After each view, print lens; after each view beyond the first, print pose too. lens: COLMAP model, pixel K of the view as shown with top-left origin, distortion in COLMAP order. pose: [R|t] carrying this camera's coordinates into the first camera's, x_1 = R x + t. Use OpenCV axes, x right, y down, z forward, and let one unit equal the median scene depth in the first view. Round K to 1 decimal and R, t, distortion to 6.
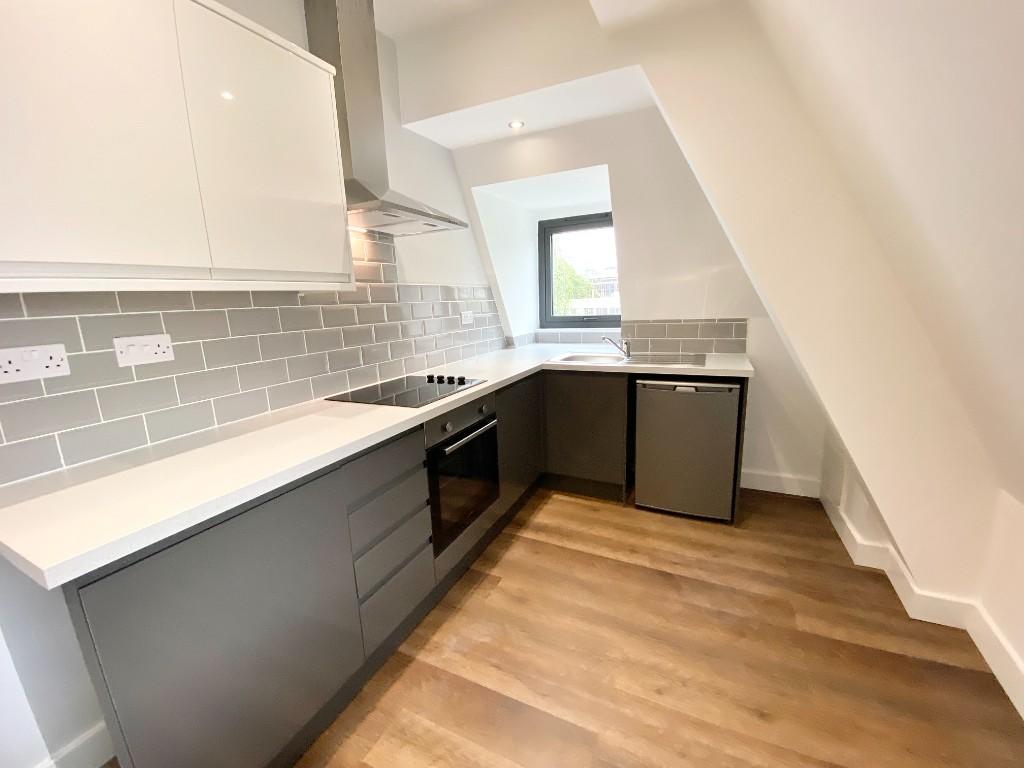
lens RADIAL K [[413.8, 0, 512.0], [0, 413.8, 384.0], [0, 0, 1]] dist [0.015070, -0.015447]
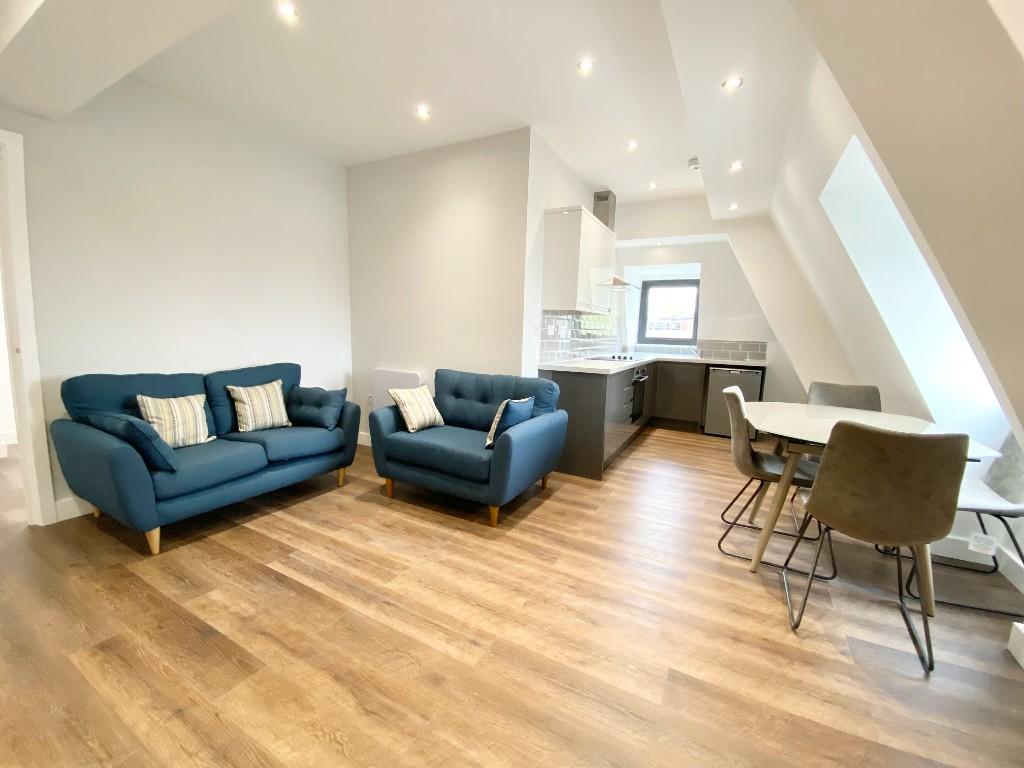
lens RADIAL K [[413.8, 0, 512.0], [0, 413.8, 384.0], [0, 0, 1]] dist [0.015070, -0.015447]
pose [[0.996680, 0.072800, -0.036452, -0.747075], [-0.075249, 0.994630, -0.071060, 0.371981], [0.031083, 0.073567, 0.996806, -1.335139]]
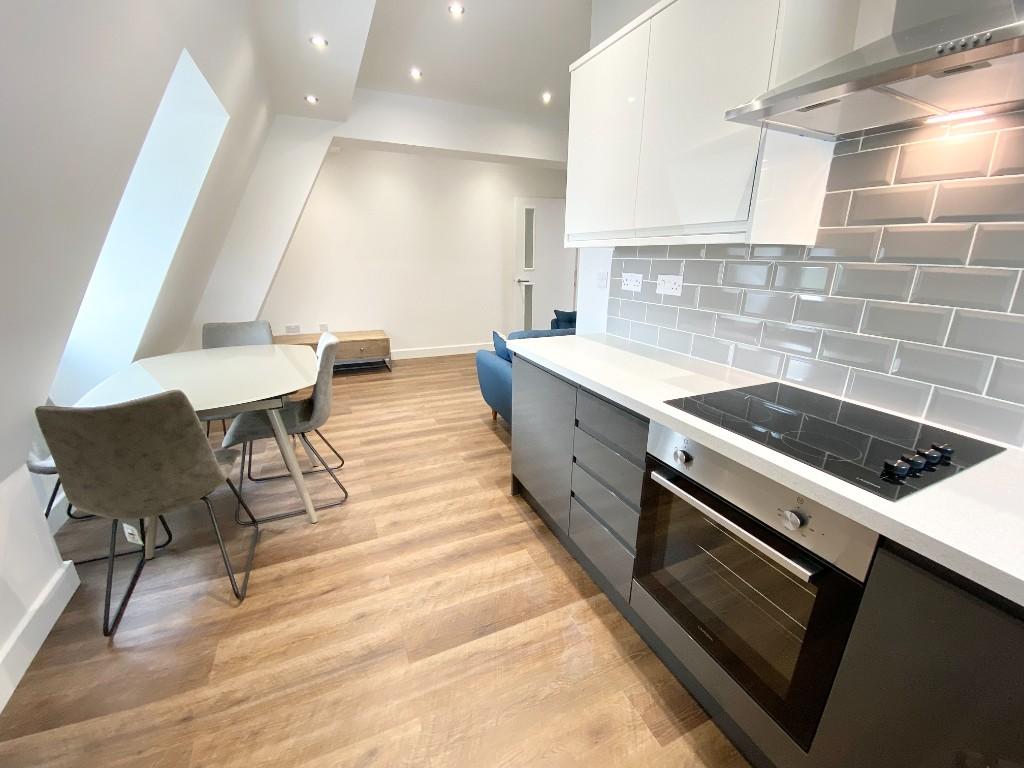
lens RADIAL K [[412.3, 0, 512.0], [0, 412.3, 384.0], [0, 0, 1]] dist [-0.000752, 0.000049]
pose [[-0.639494, 0.260997, -0.723138, 0.433346], [-0.145599, 0.882473, 0.447262, -0.237688], [0.754883, 0.391309, -0.526335, 1.016779]]
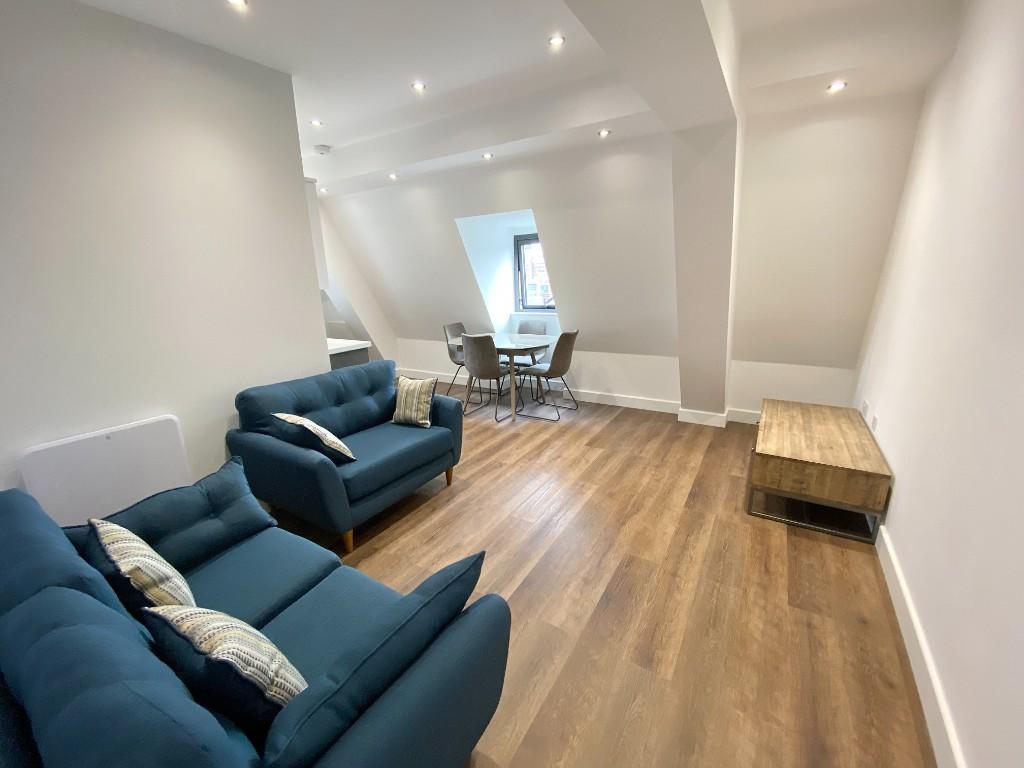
lens RADIAL K [[413.8, 0, 512.0], [0, 413.8, 384.0], [0, 0, 1]] dist [0.015070, -0.015447]
pose [[0.105820, -0.215884, 0.970668, -2.239143], [0.237261, 0.953437, 0.186186, 0.142880], [-0.965665, 0.210599, 0.152114, -0.507164]]
